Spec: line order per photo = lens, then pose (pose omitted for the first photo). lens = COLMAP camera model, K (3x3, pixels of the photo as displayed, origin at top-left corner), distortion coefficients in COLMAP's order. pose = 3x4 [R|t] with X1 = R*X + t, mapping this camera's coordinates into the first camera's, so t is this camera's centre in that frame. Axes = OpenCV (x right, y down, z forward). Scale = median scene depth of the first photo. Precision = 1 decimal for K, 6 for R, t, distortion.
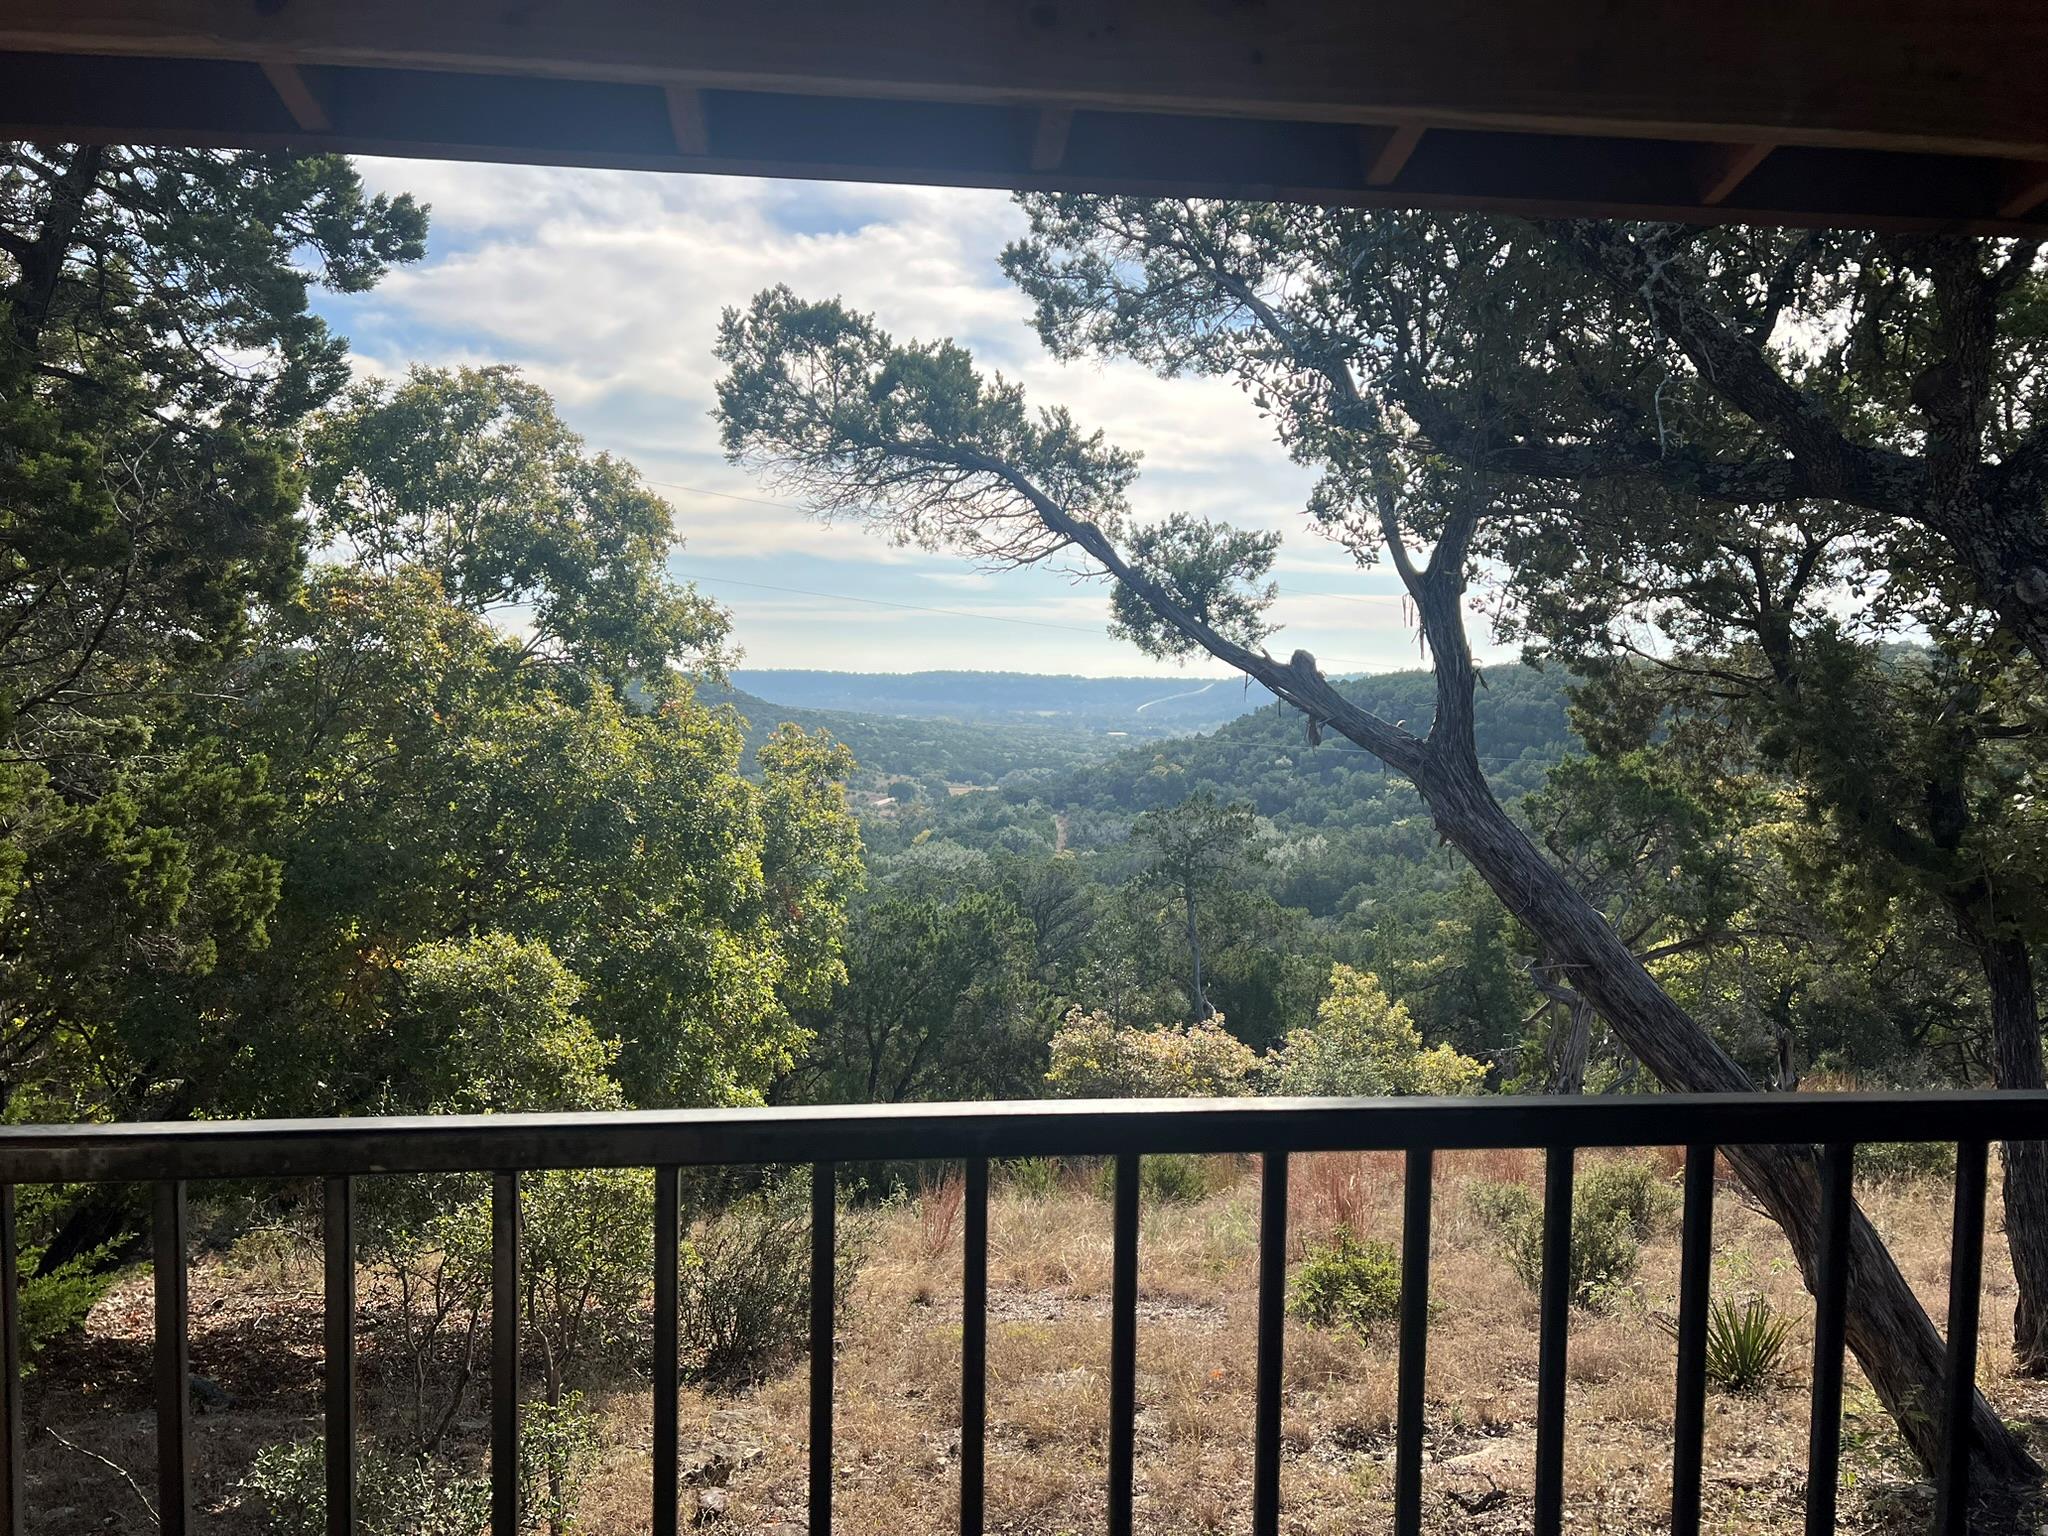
lens RADIAL K [[1542.4, 0, 1036.3], [0, 1542.4, 746.3], [0, 0, 1]] dist [0.058033, -0.057596]
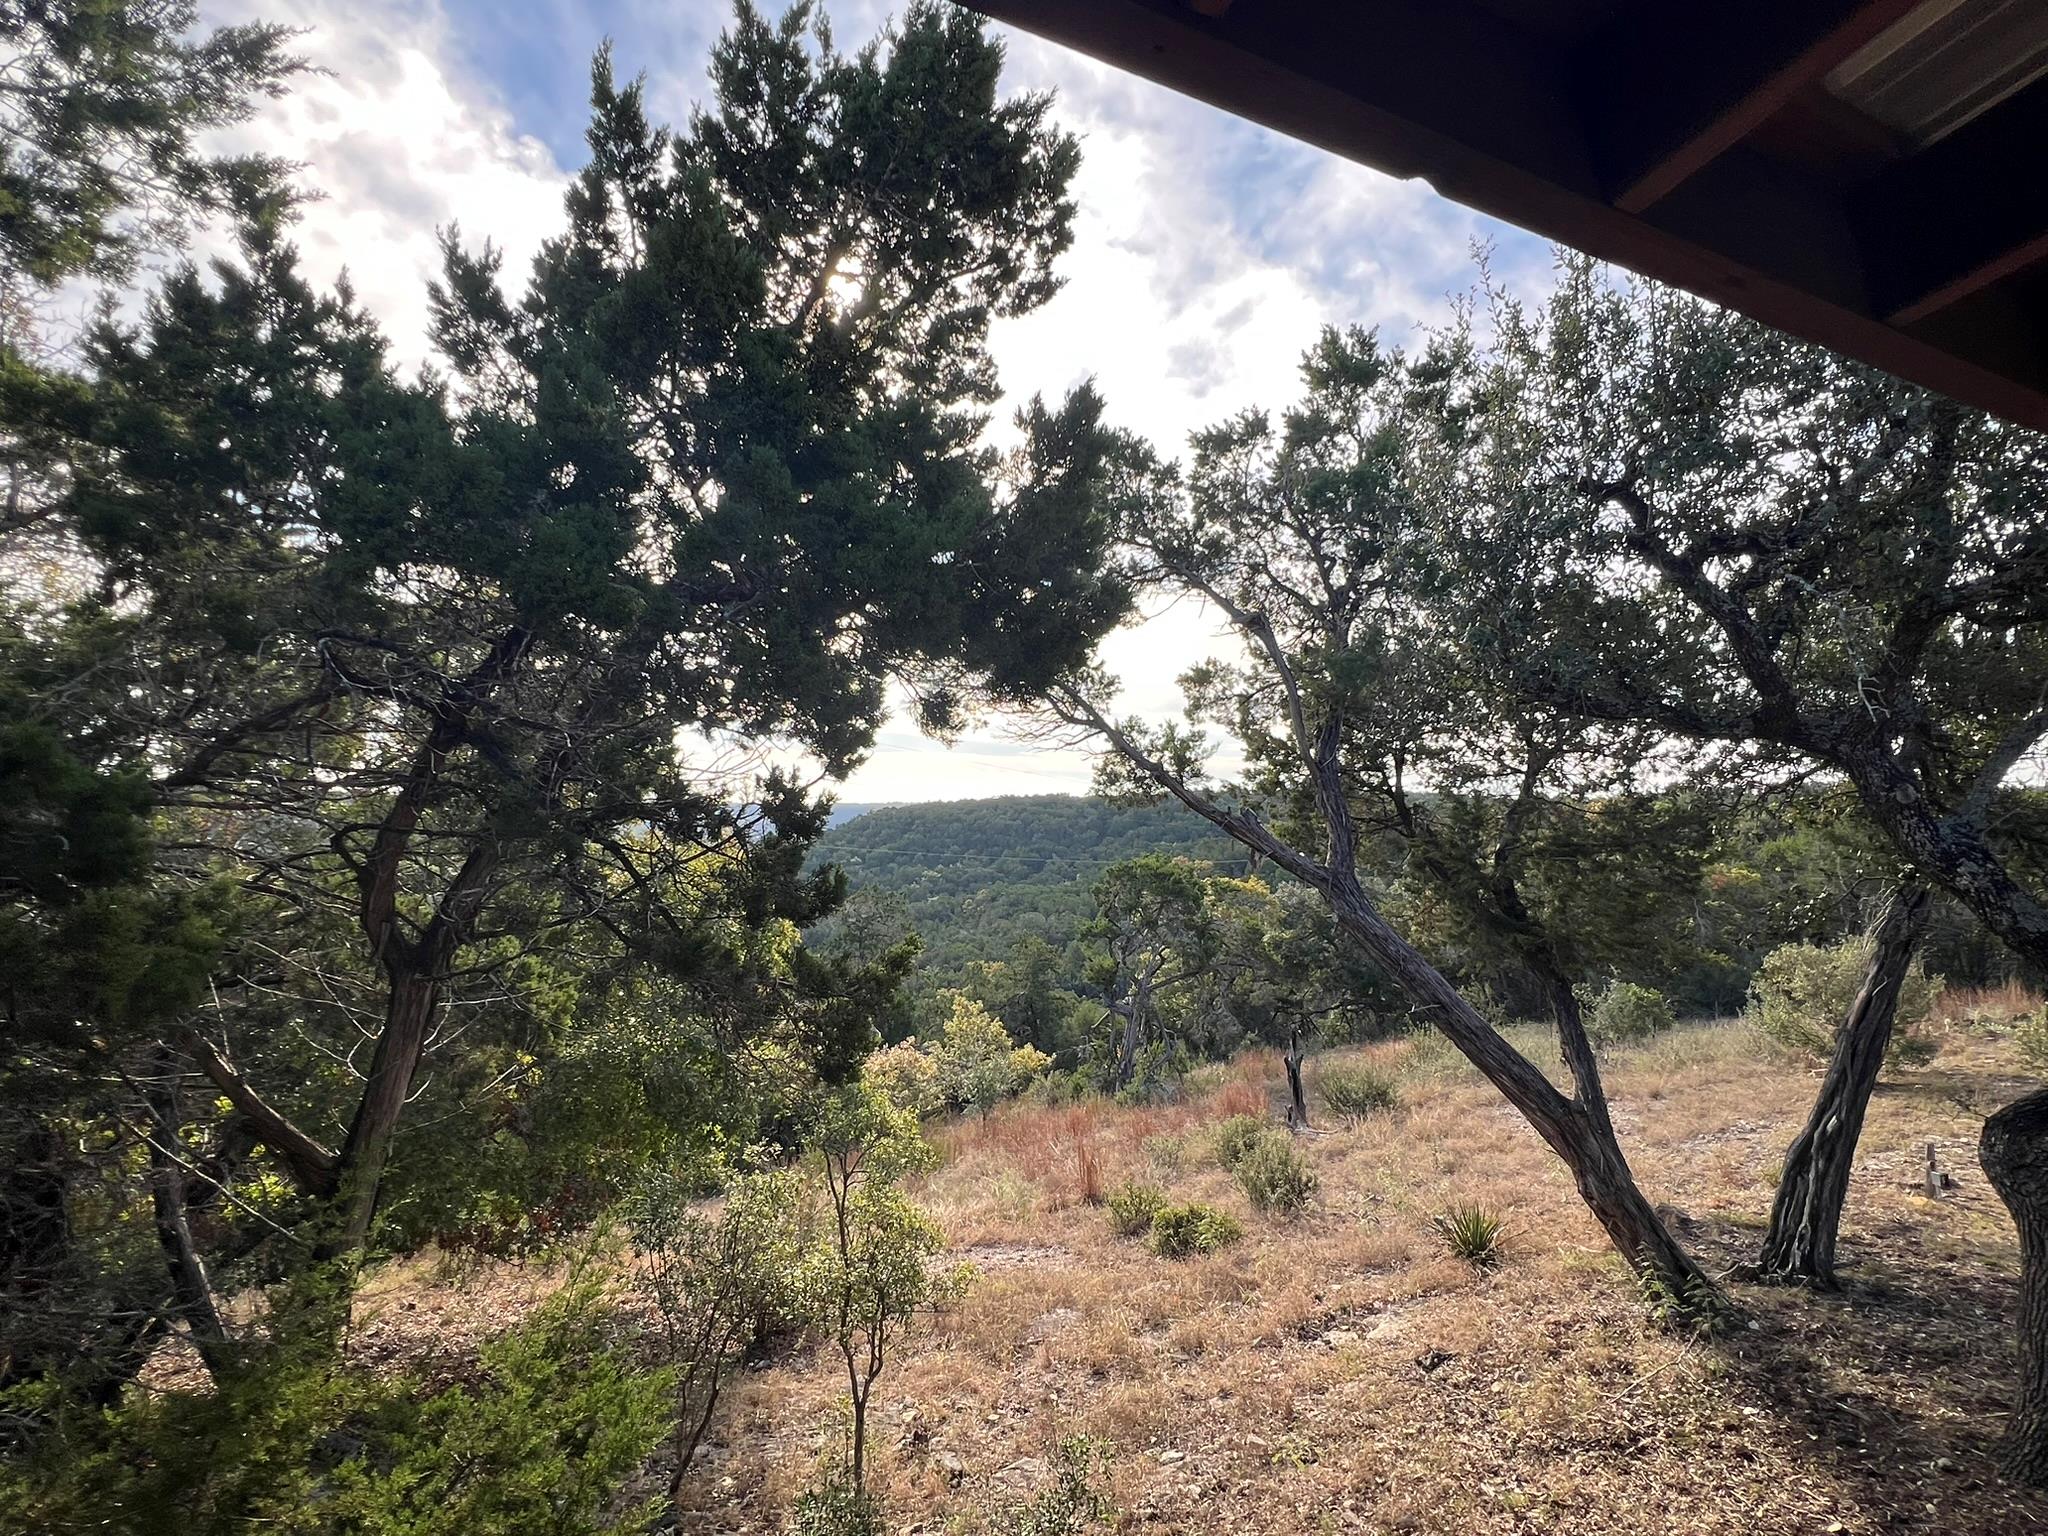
lens RADIAL K [[1007.7, 0, 1028.6], [0, 1007.7, 764.2], [0, 0, 1]] dist [0.002215, 0.000299]
pose [[0.944831, 0.023554, 0.326710, -0.310597], [0.004186, 0.996462, -0.083945, -0.018139], [-0.327531, 0.080681, 0.941389, 0.095988]]
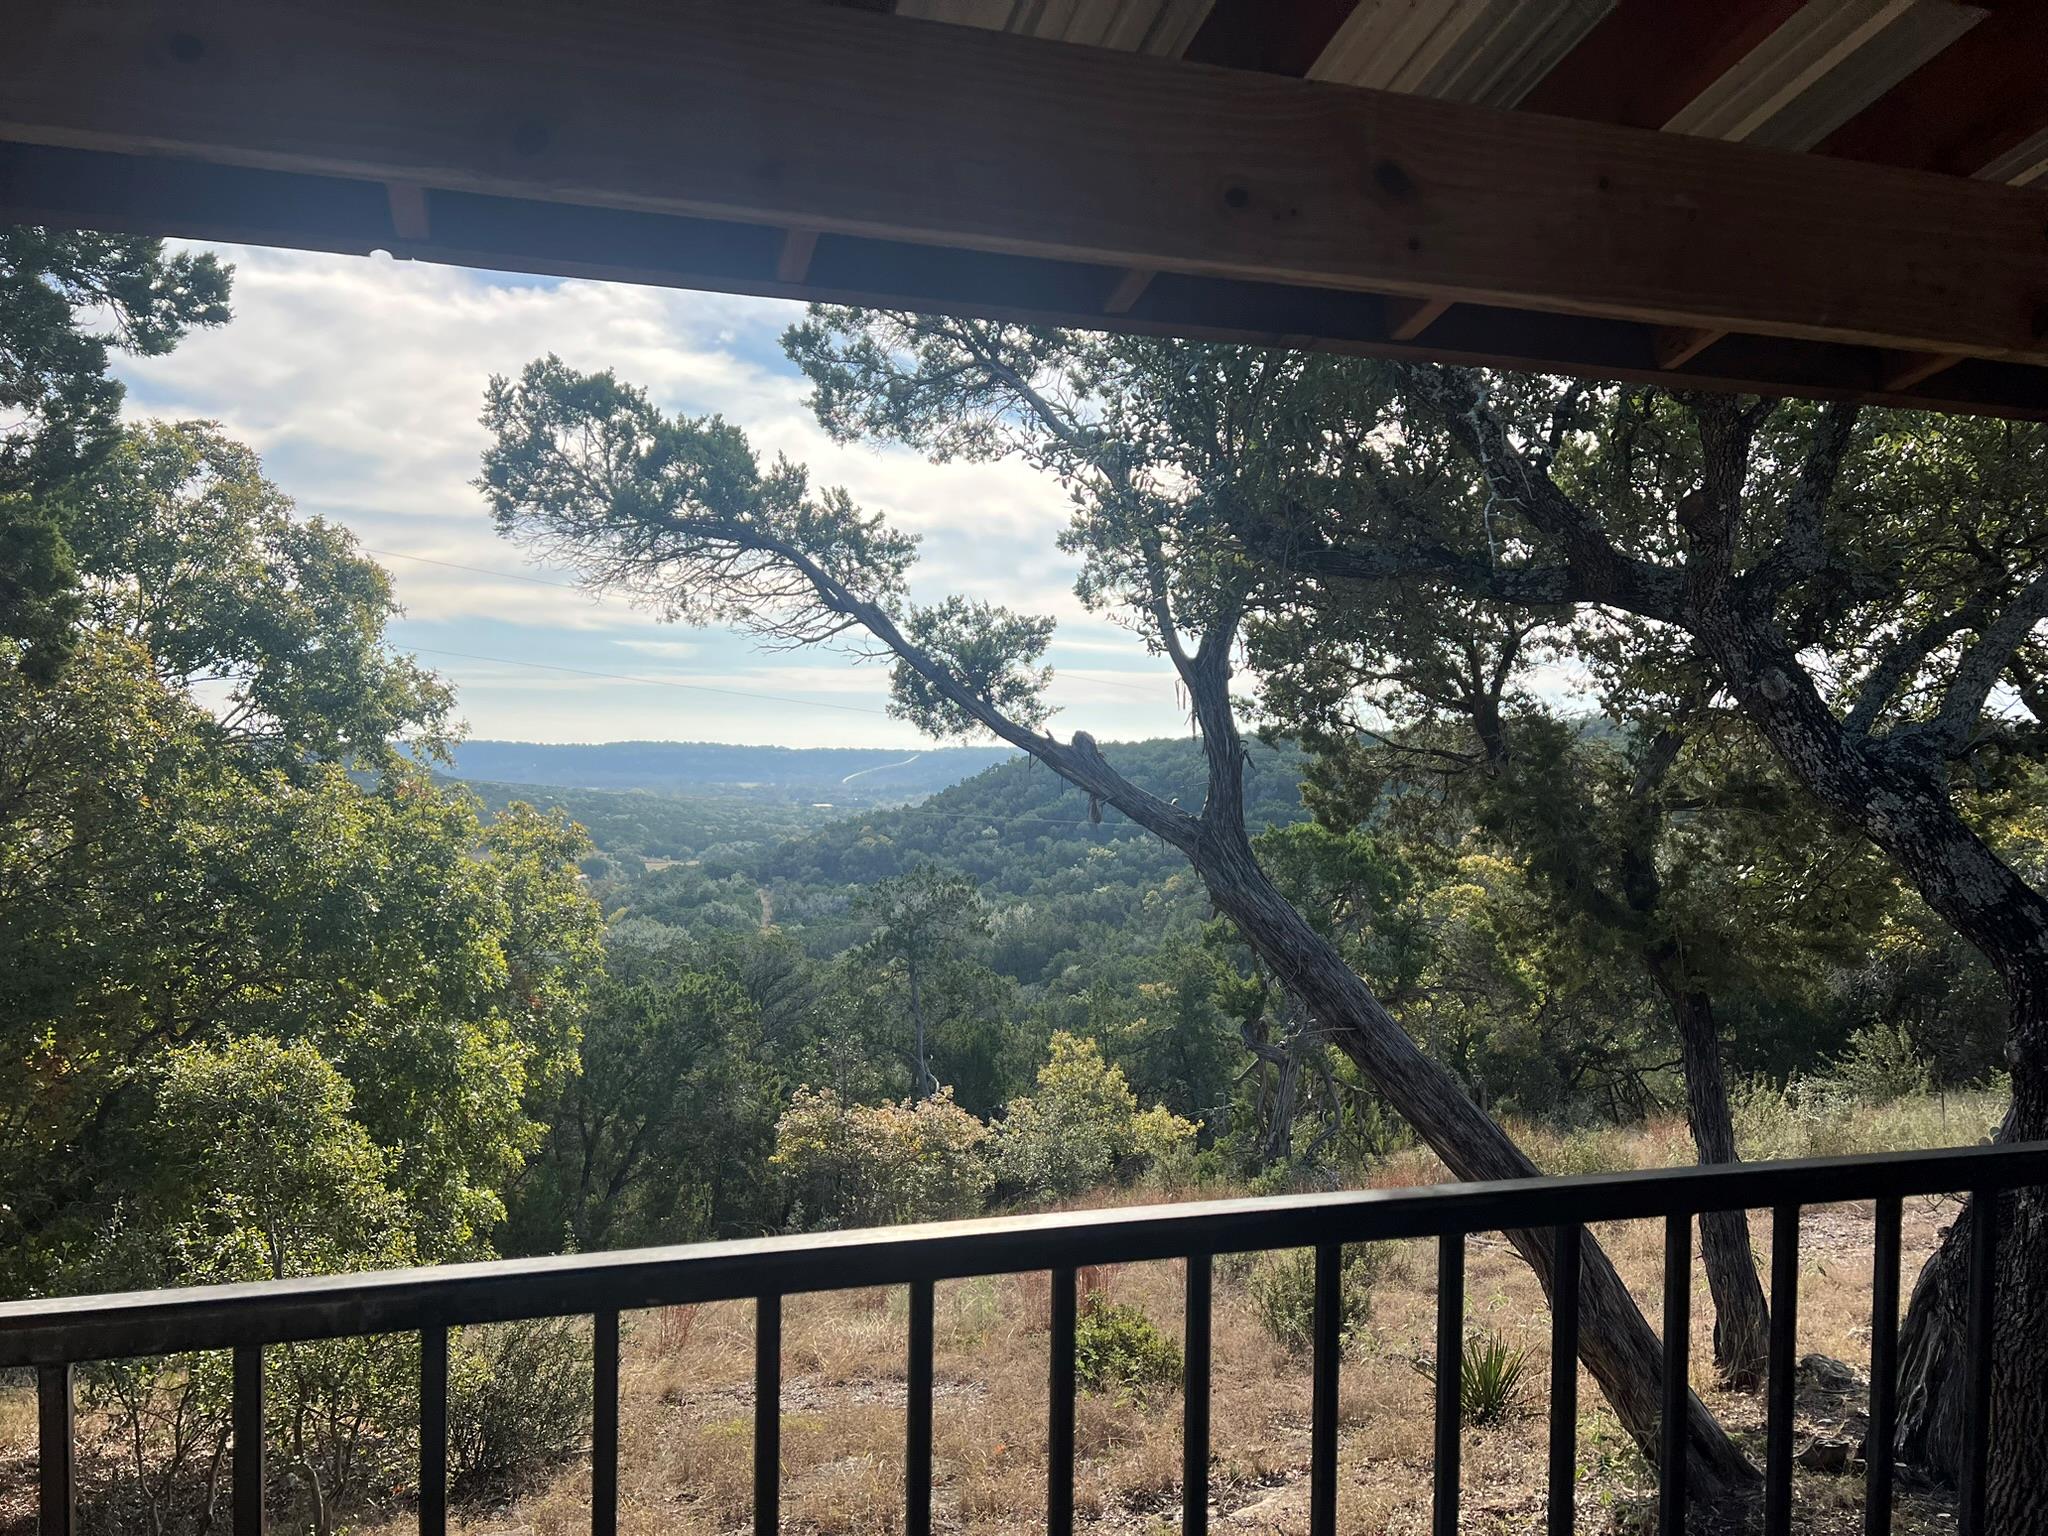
lens RADIAL K [[1542.4, 0, 1029.8], [0, 1542.4, 773.3], [0, 0, 1]] dist [0.058033, -0.057596]
pose [[0.982653, -0.003512, 0.185420, -0.044877], [0.008867, 0.999567, -0.028060, -0.004544], [-0.185241, 0.029217, 0.982259, -0.004589]]
